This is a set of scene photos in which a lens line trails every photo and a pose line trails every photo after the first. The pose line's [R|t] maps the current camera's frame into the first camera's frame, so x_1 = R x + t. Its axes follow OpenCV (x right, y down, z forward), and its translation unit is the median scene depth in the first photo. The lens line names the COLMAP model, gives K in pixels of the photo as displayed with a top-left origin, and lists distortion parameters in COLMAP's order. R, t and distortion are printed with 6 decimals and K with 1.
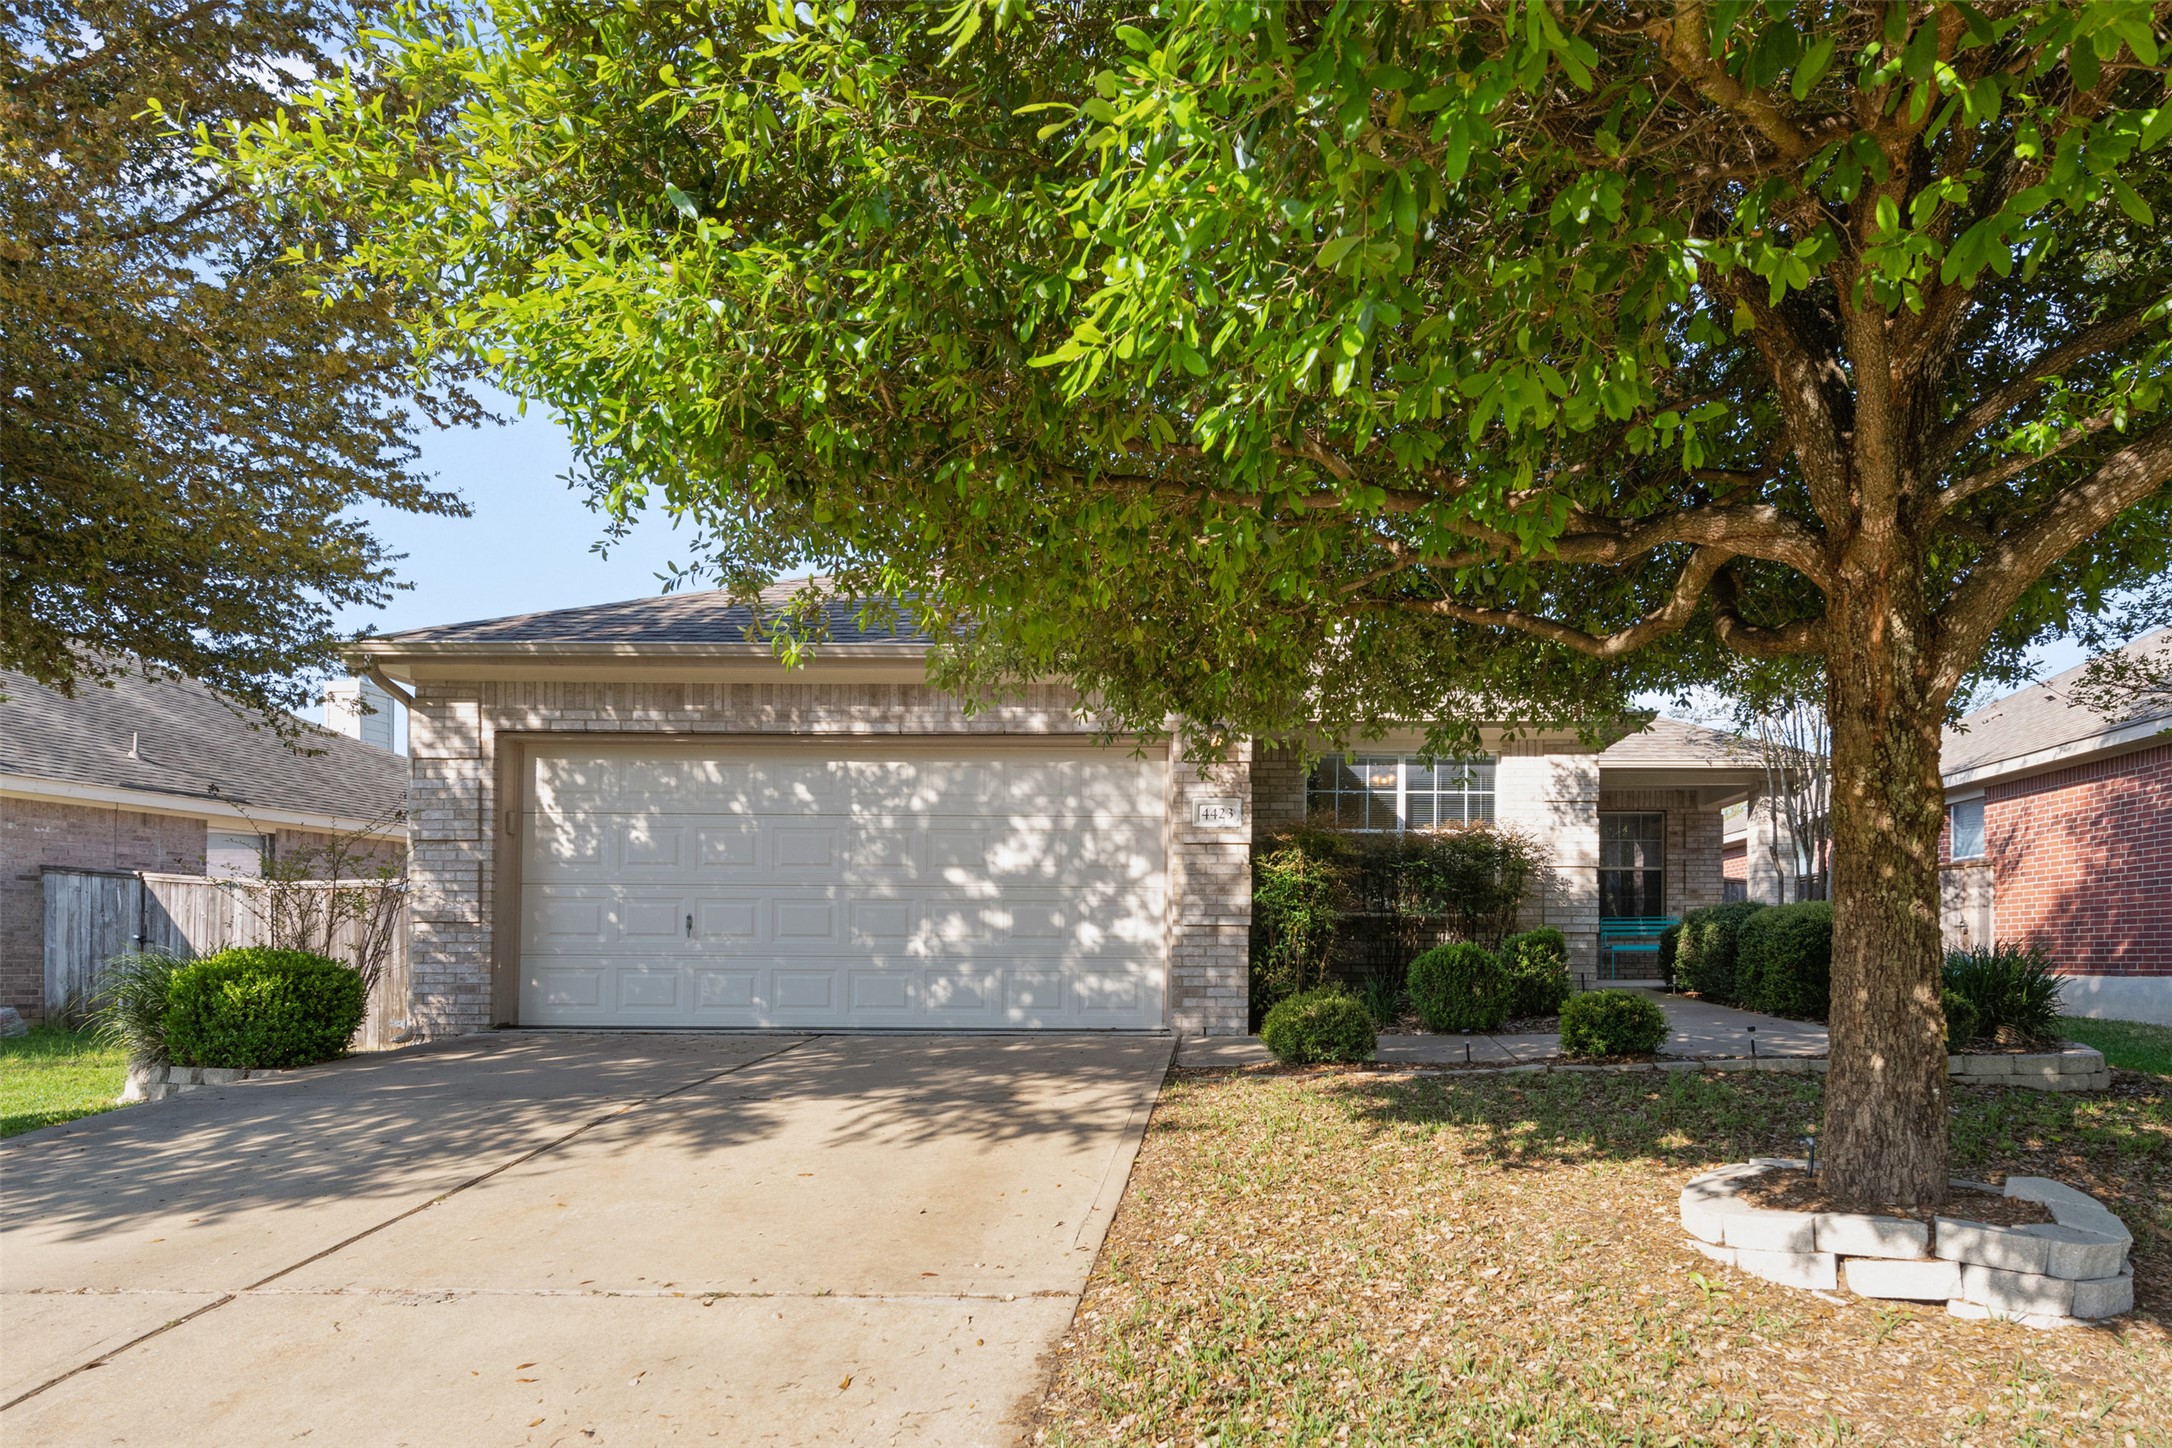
lens RADIAL K [[886.1, 0, 1086.0], [0, 886.1, 724.0], [0, 0, 1]] dist [-0.032705, 0.000043]
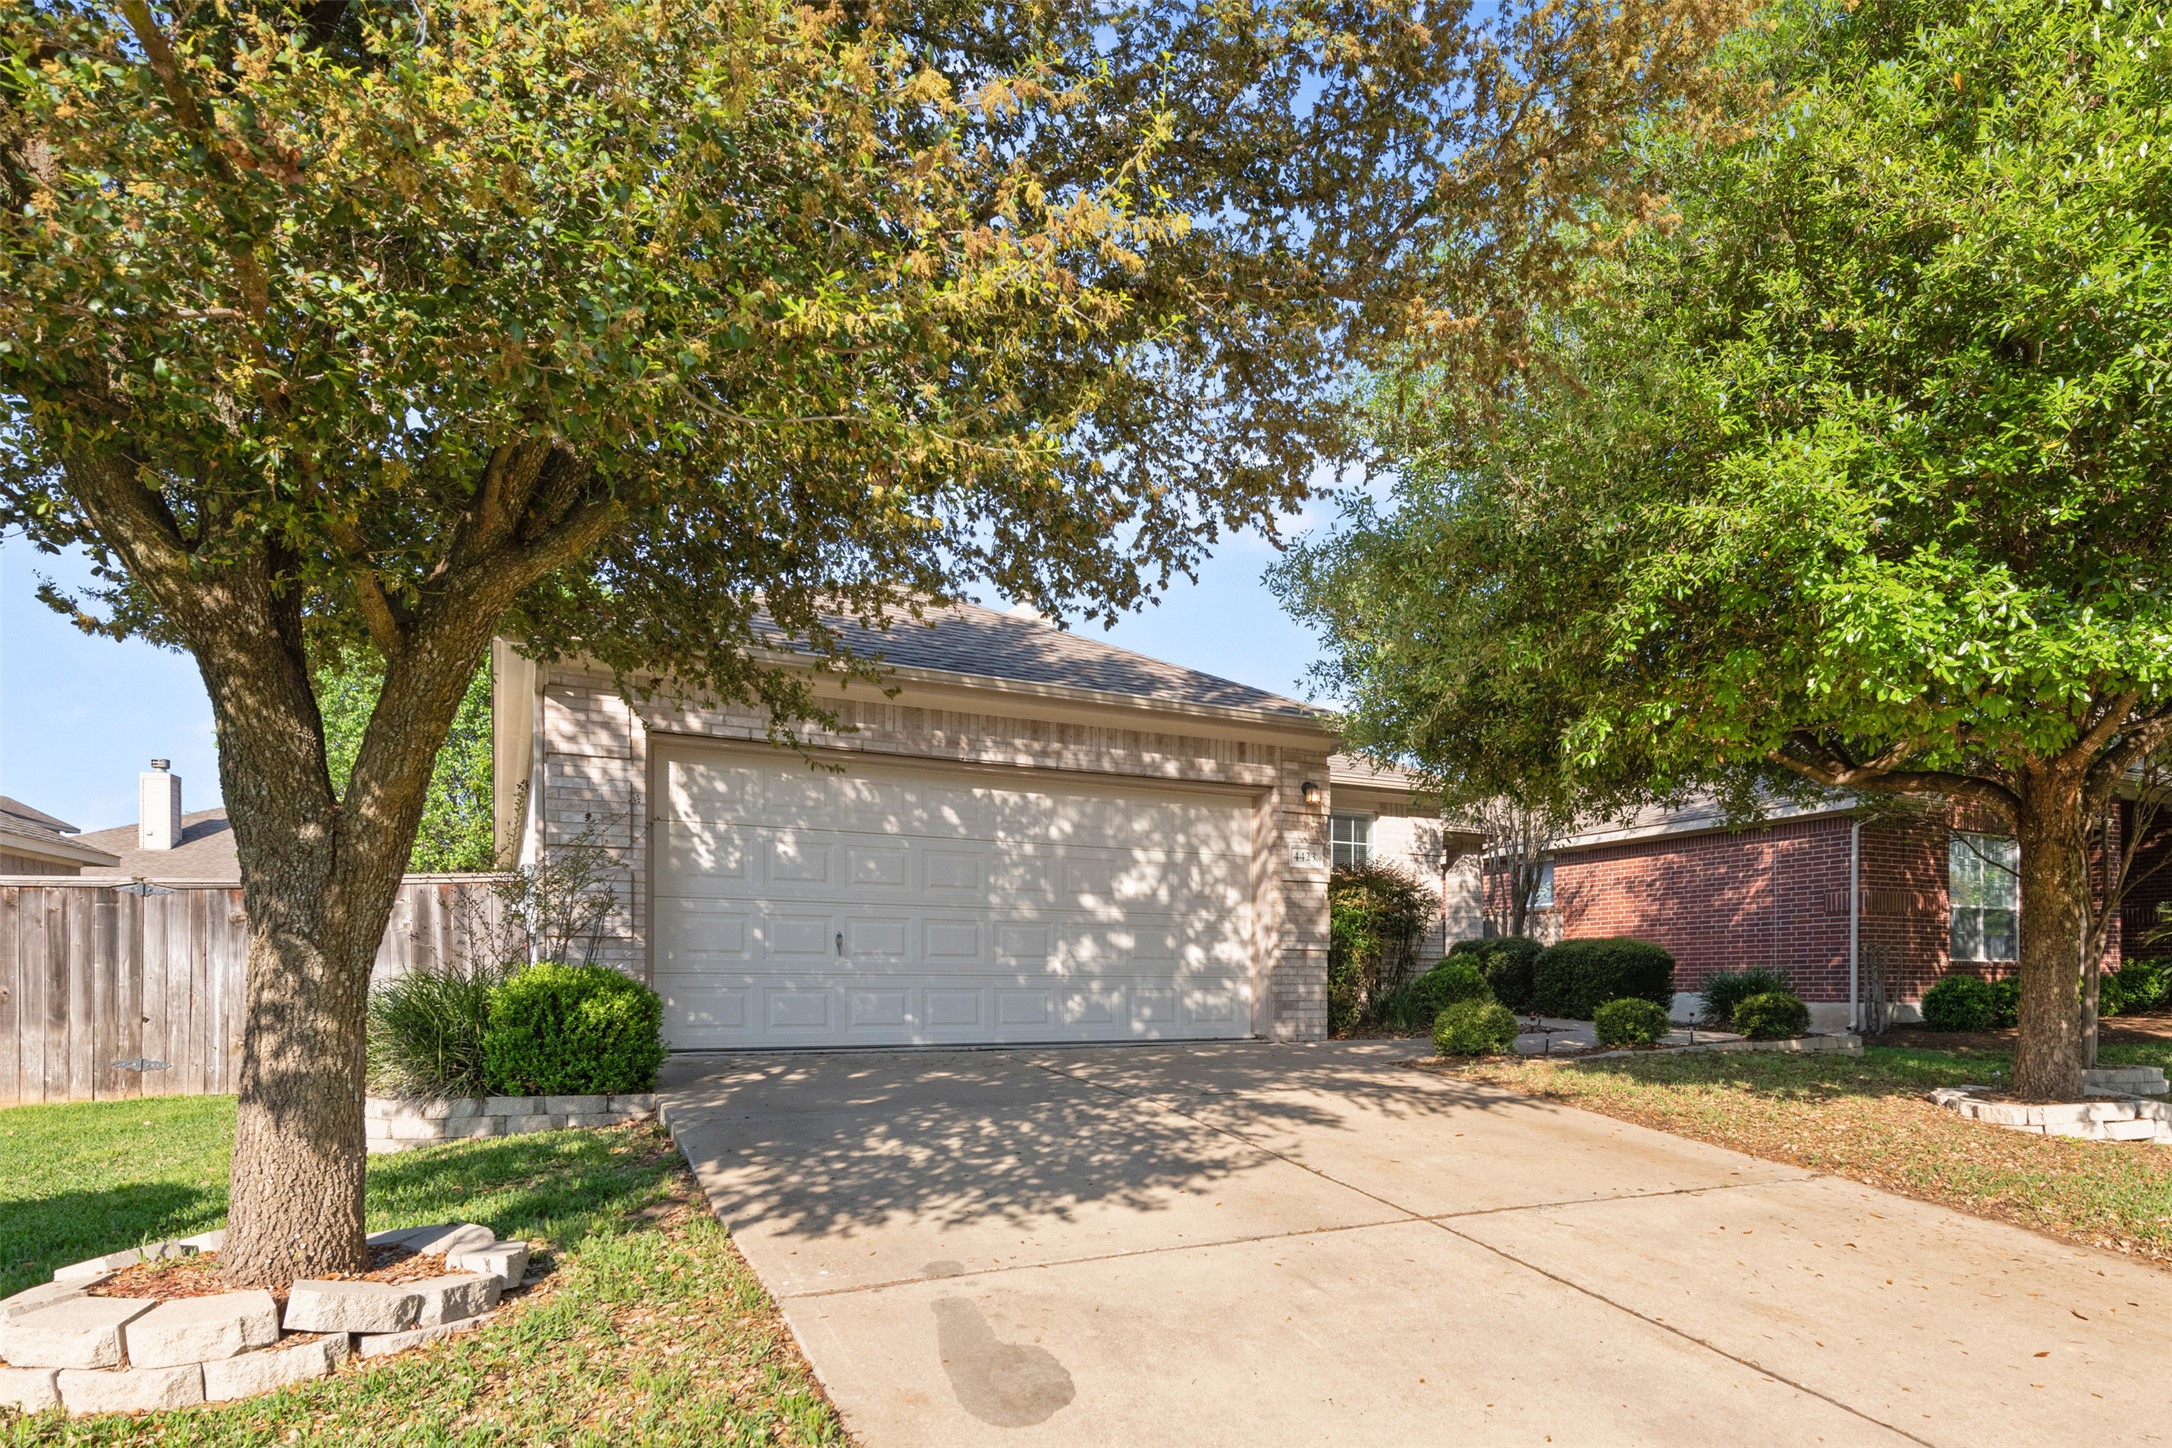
lens RADIAL K [[848.4, 0, 1086.0], [0, 848.4, 724.0], [0, 0, 1]] dist [-0.028053, -0.000224]
pose [[0.939769, 0.099712, 0.326943, -0.526129], [-0.089439, 0.994913, -0.046349, 0.001780], [-0.329902, 0.014316, 0.943907, 0.002298]]
